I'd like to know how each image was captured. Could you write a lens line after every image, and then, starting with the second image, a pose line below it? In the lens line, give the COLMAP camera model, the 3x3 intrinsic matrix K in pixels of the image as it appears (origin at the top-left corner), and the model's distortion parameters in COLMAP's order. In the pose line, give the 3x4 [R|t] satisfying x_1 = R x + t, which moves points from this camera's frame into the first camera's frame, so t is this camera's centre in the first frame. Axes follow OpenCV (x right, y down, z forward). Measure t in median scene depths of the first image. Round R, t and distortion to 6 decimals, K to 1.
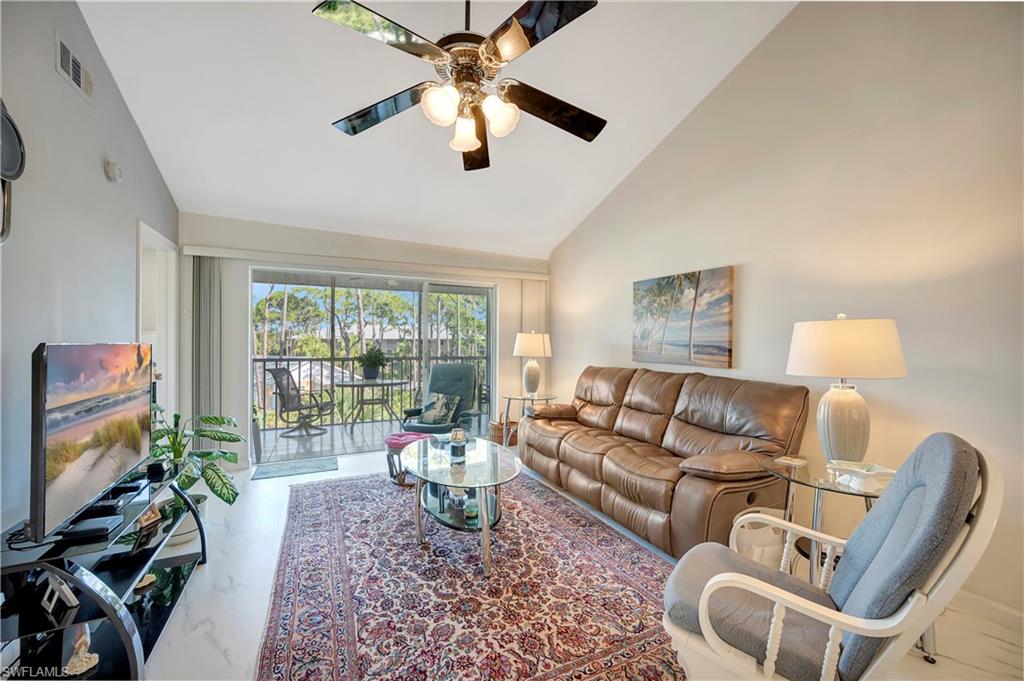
lens RADIAL K [[406.2, 0, 514.1], [0, 406.2, 340.4], [0, 0, 1]] dist [-0.001778, -0.000093]
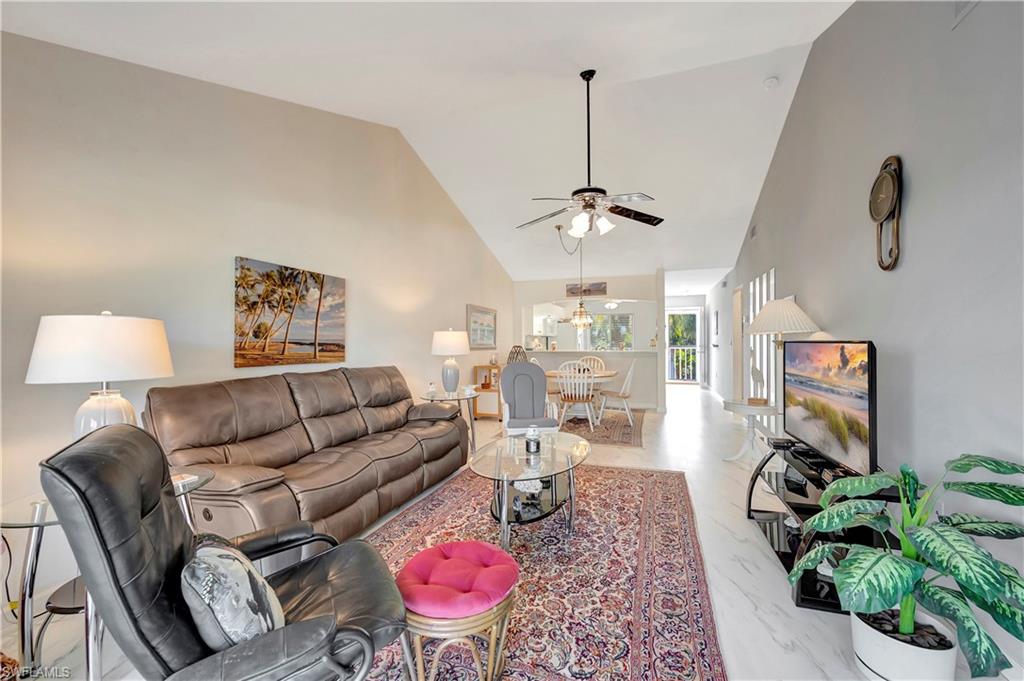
lens RADIAL K [[406.2, 0, 514.1], [0, 406.2, 340.4], [0, 0, 1]] dist [-0.001778, -0.000093]
pose [[-0.707660, 0.000485, 0.706553, -0.729800], [-0.001888, 0.999995, -0.002578, 0.005849], [-0.706550, -0.003159, -0.707656, 1.552862]]
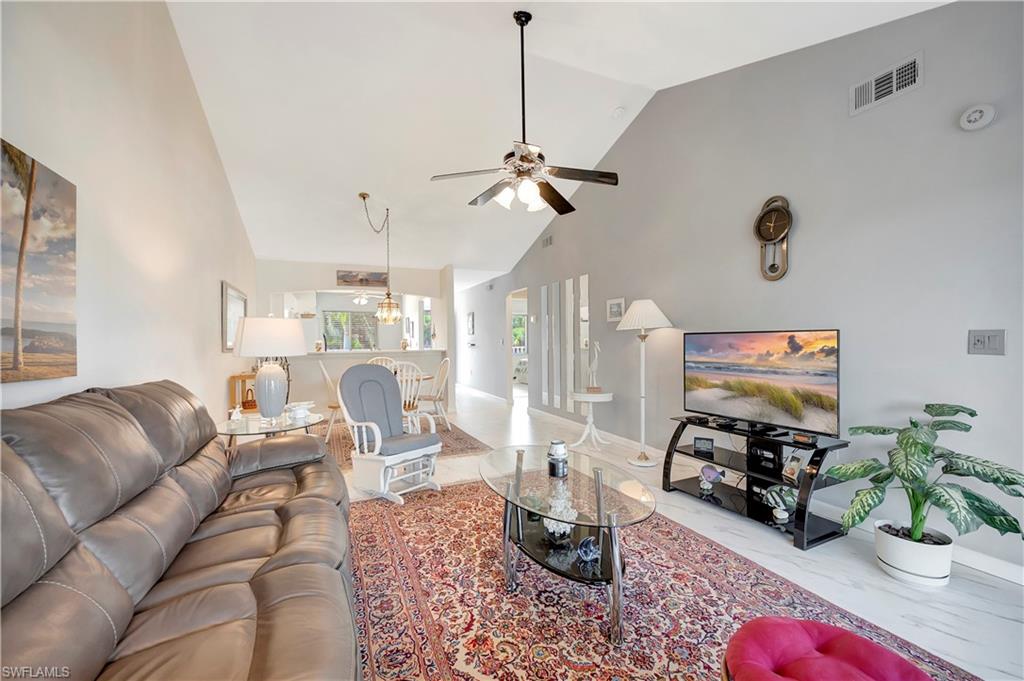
lens RADIAL K [[406.3, 0, 514.2], [0, 406.3, 345.4], [0, 0, 1]] dist [-0.000308, -0.000130]
pose [[-0.999657, 0.002510, 0.026058, -0.067699], [0.002606, 0.999990, 0.003672, 0.028557], [-0.026048, 0.003739, -0.999654, 1.565429]]
